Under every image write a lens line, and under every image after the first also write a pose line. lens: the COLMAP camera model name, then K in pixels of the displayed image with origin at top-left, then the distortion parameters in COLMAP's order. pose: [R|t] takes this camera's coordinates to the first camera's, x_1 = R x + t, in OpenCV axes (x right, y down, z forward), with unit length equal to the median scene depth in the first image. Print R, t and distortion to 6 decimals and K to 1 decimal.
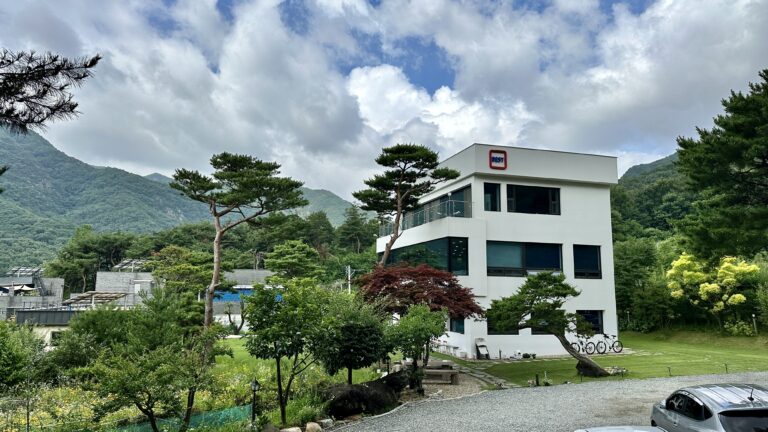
lens RADIAL K [[530.8, 0, 384.0], [0, 530.8, 216.0], [0, 0, 1]] dist [0.052405, -0.001723]
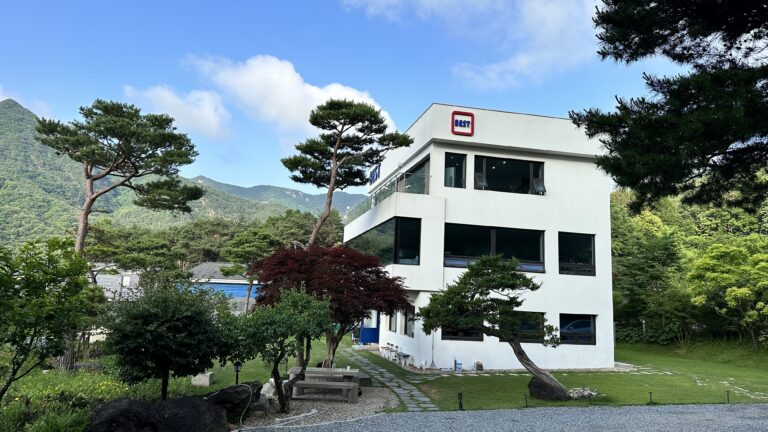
lens RADIAL K [[530.8, 0, 384.0], [0, 530.8, 216.0], [0, 0, 1]] dist [0.052405, -0.001723]
pose [[0.996986, 0.021480, -0.074543, 0.157788], [-0.022283, 0.999702, -0.009965, 0.045108], [0.074307, 0.011596, 0.997168, 0.186854]]
